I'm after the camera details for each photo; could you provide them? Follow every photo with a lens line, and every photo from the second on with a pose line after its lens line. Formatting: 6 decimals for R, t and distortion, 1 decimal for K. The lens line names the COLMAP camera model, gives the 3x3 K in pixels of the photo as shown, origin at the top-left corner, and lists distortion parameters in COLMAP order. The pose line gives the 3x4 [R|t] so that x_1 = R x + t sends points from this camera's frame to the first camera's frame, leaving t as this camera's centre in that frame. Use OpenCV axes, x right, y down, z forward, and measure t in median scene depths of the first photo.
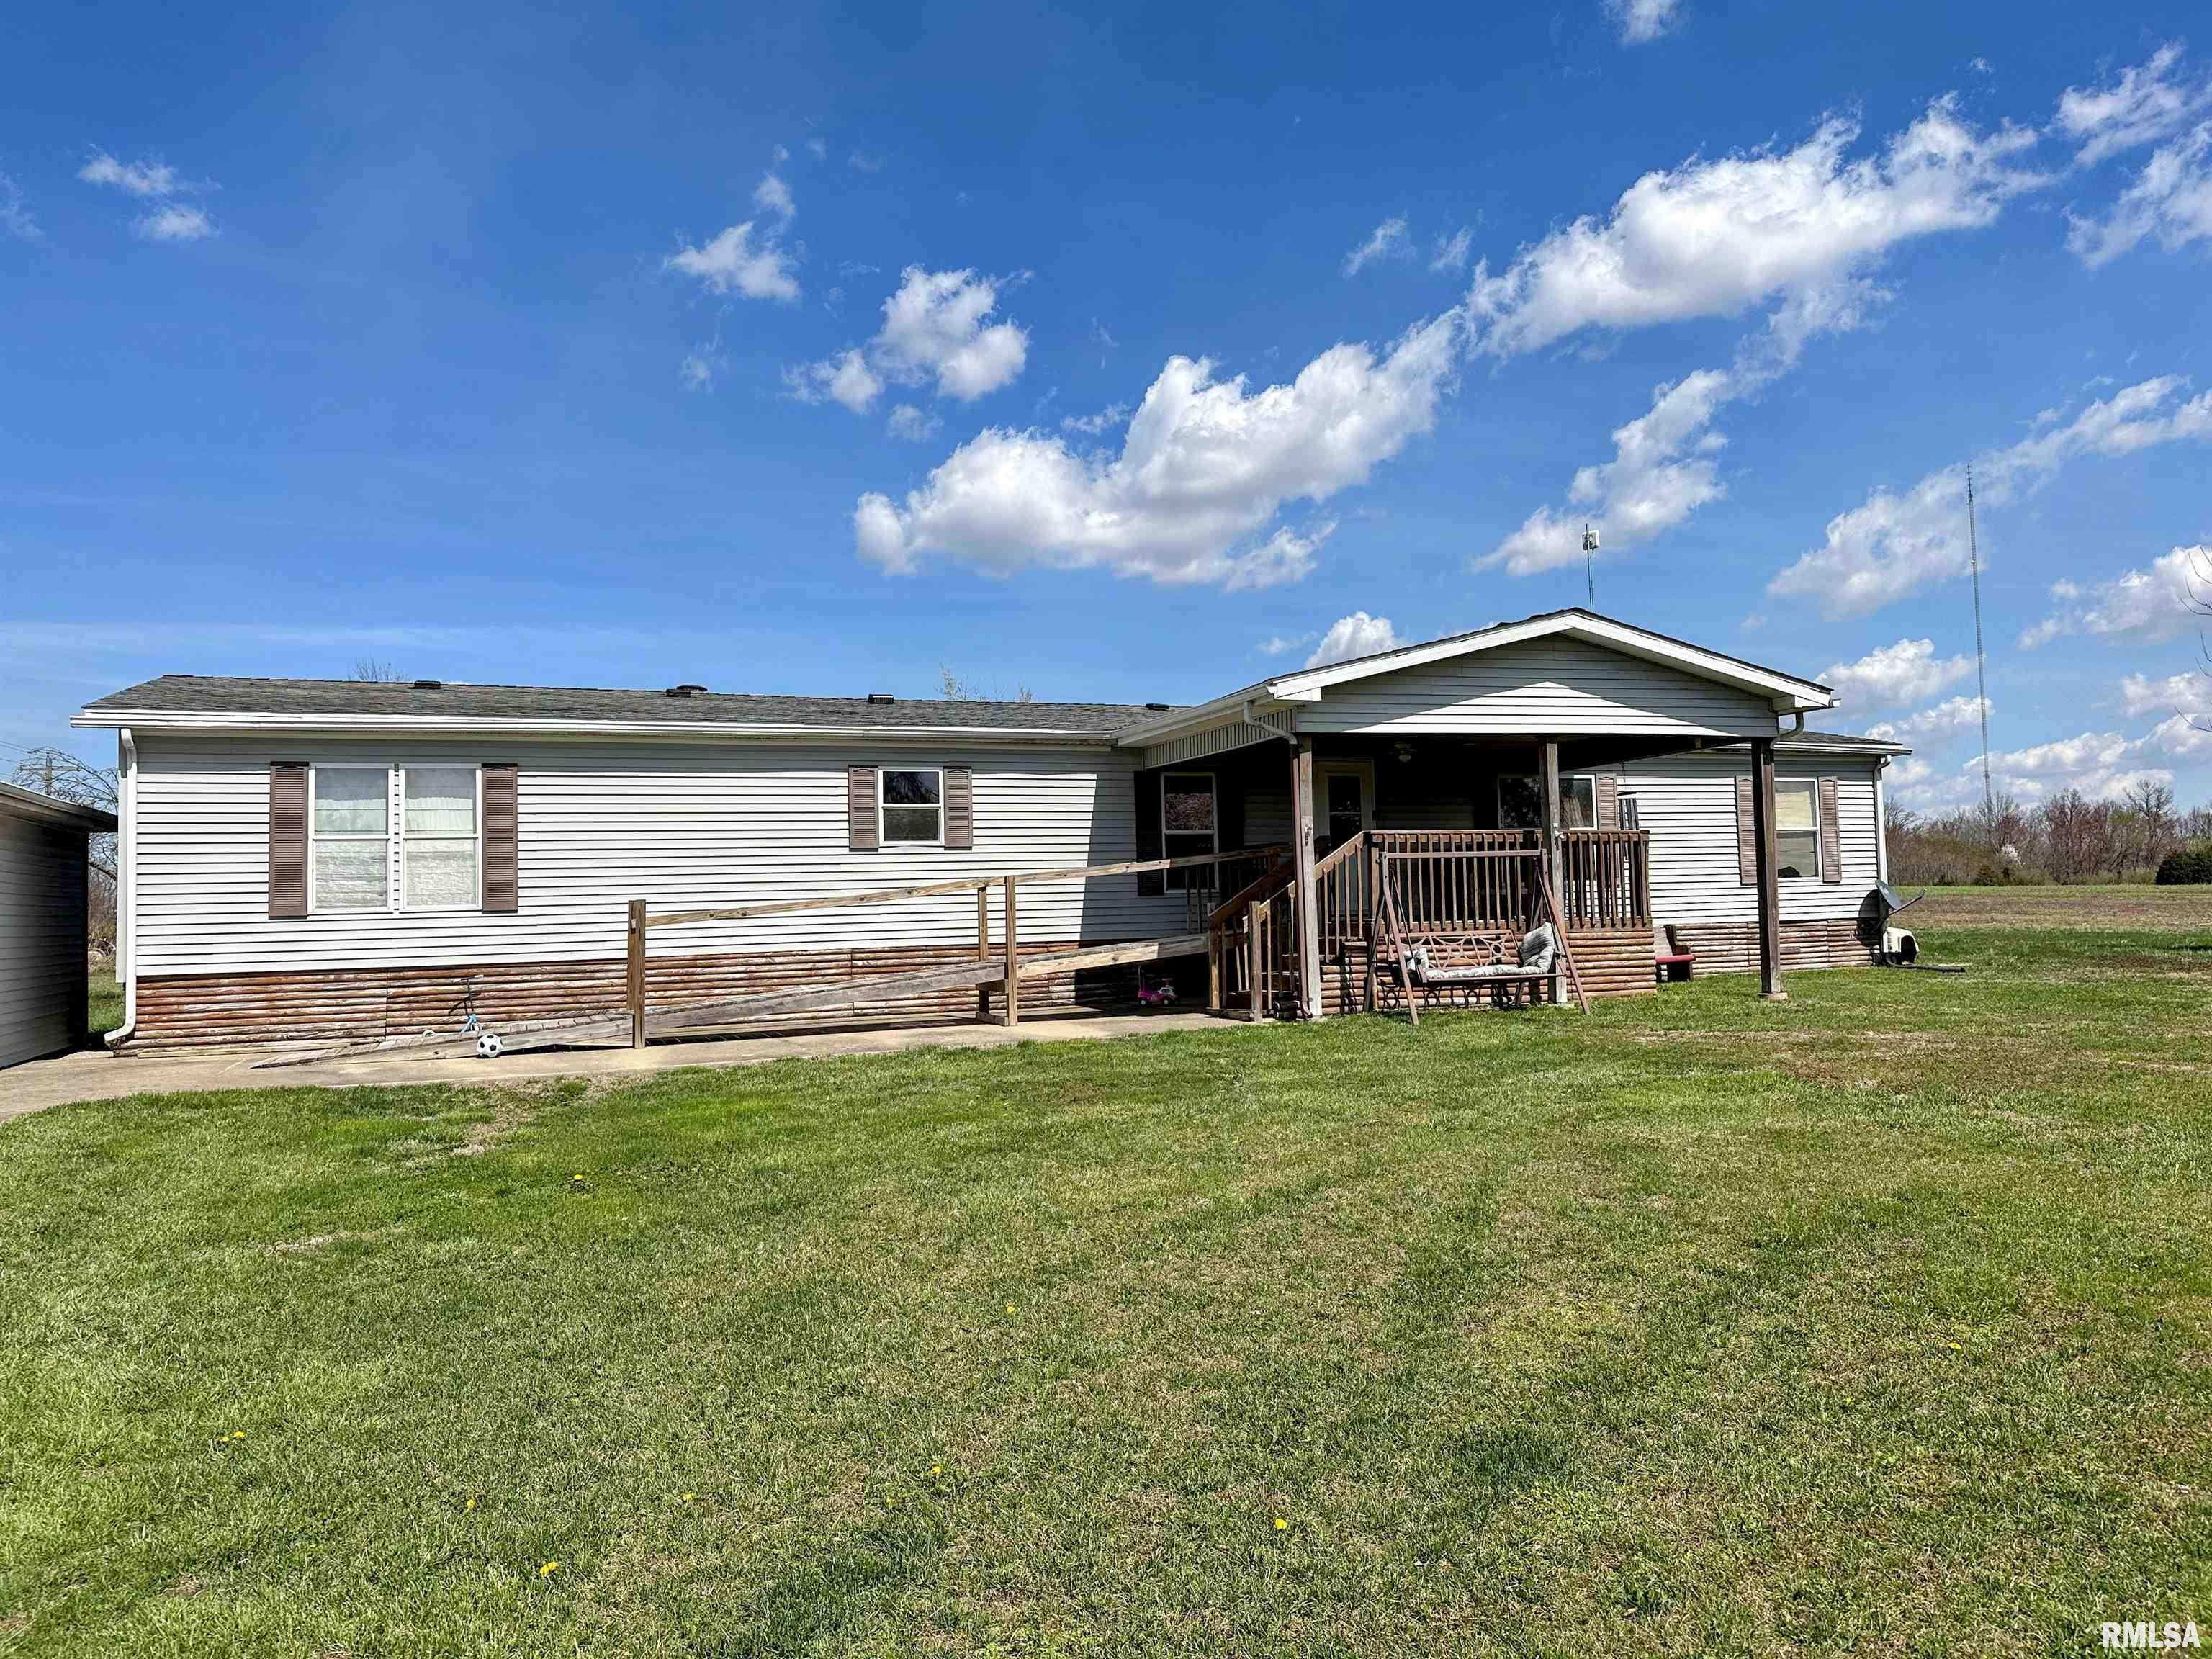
lens RADIAL K [[1532.7, 0, 1108.7], [0, 1532.7, 791.0], [0, 0, 1]] dist [0.024596, -0.001641]
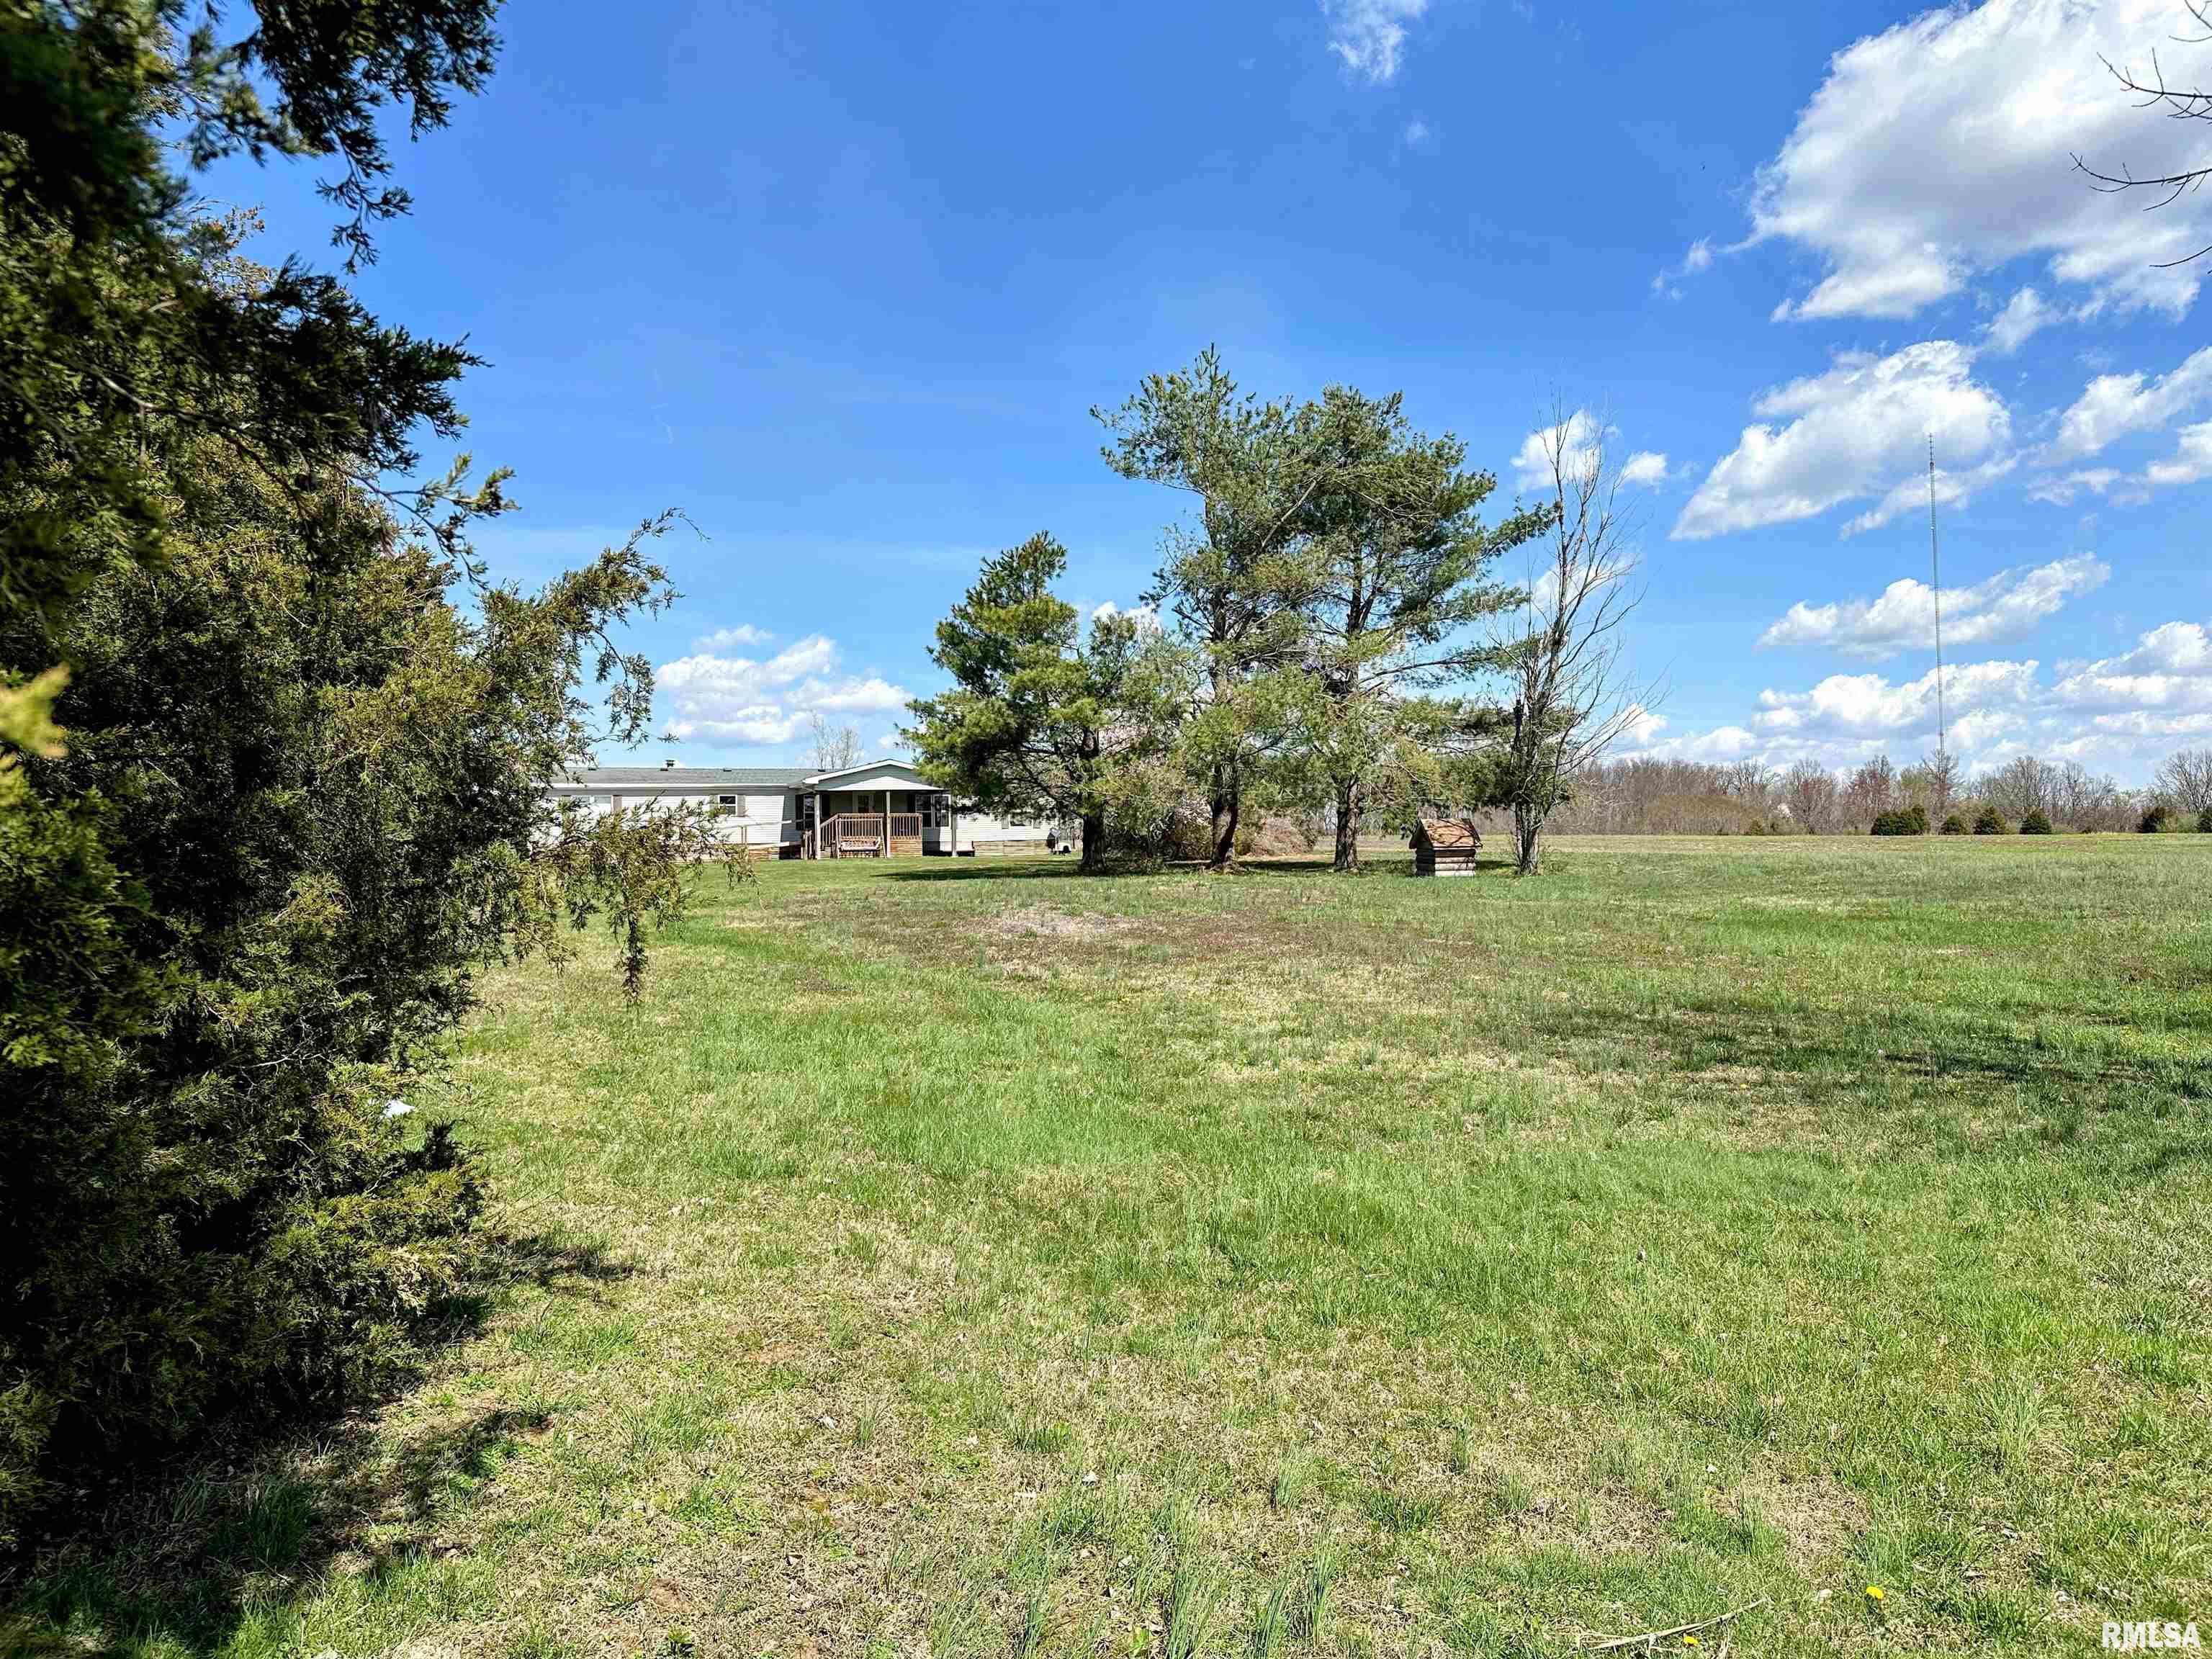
lens RADIAL K [[1532.8, 0, 1104.6], [0, 1532.8, 890.2], [0, 0, 1]] dist [0.060656, 0.002268]
pose [[0.999923, 0.005776, 0.011028, 0.104477], [-0.006820, 0.995255, 0.097059, -0.021565], [-0.010415, -0.097127, 0.995217, -0.381830]]
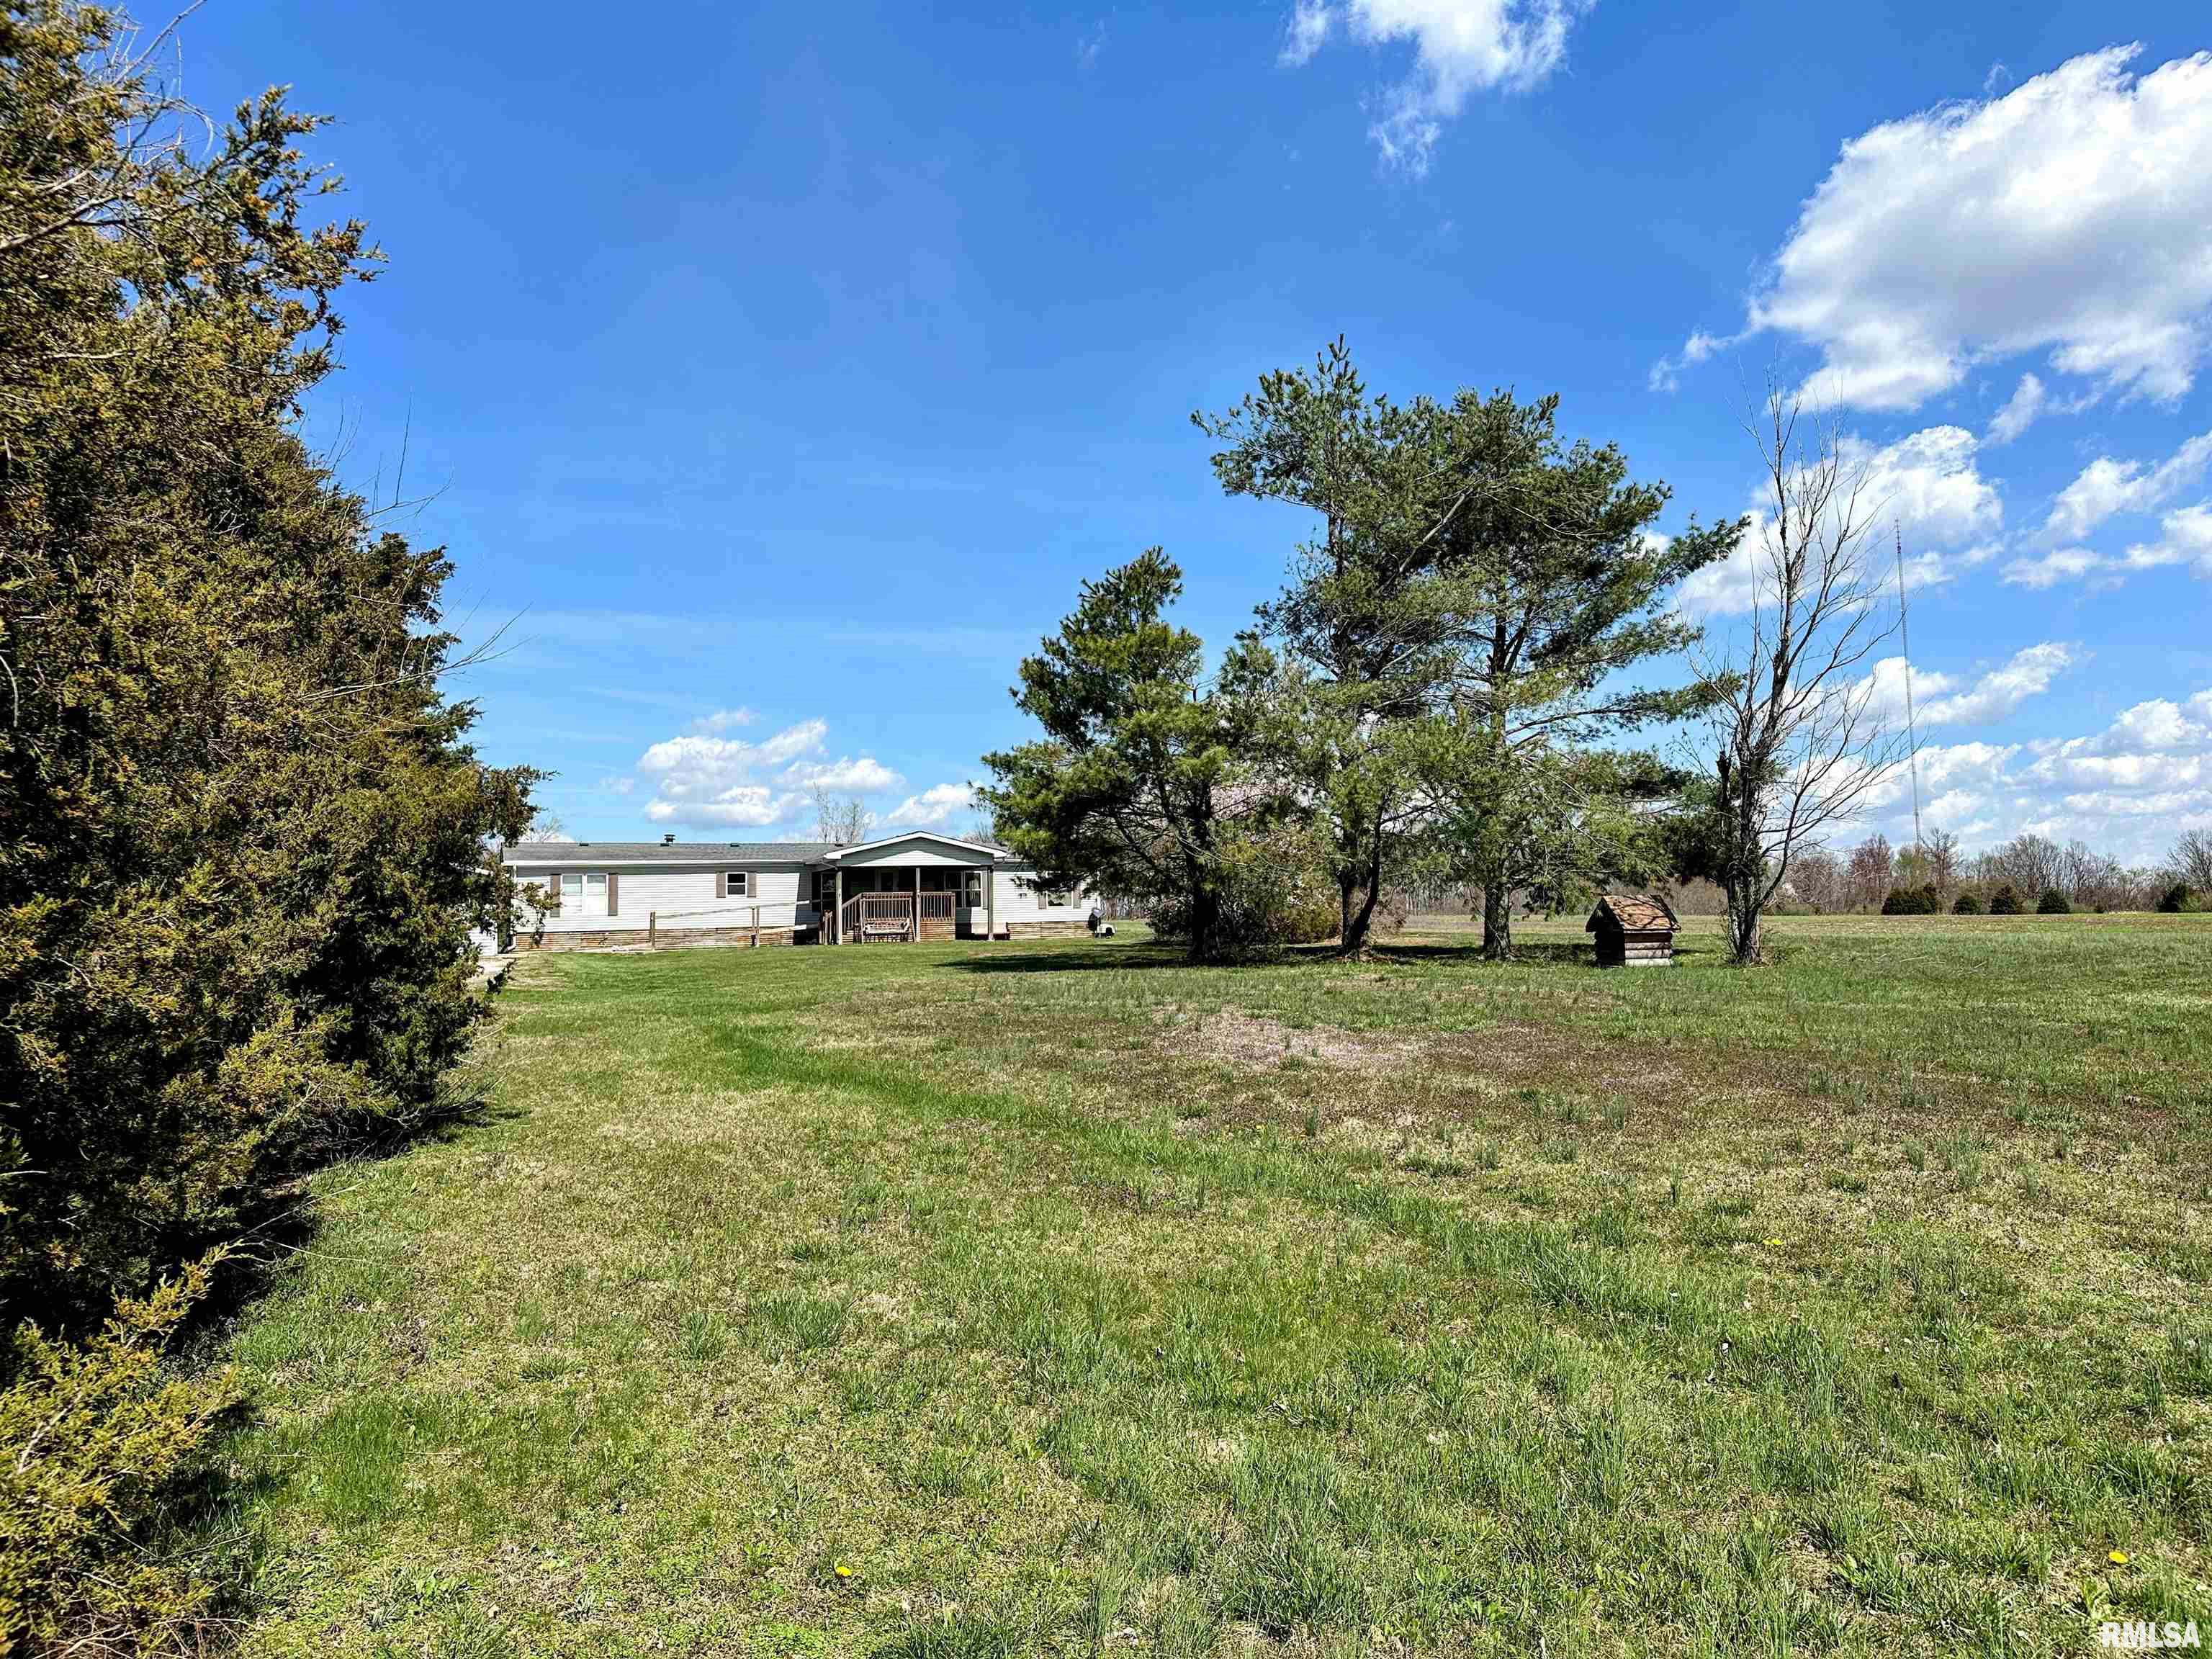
lens RADIAL K [[1532.7, 0, 1108.7], [0, 1532.7, 791.0], [0, 0, 1]] dist [0.024596, -0.001641]
pose [[0.999761, 0.004310, 0.021416, 0.084937], [-0.003892, 0.999802, -0.019533, -0.018252], [-0.021496, 0.019445, 0.999580, -0.326647]]
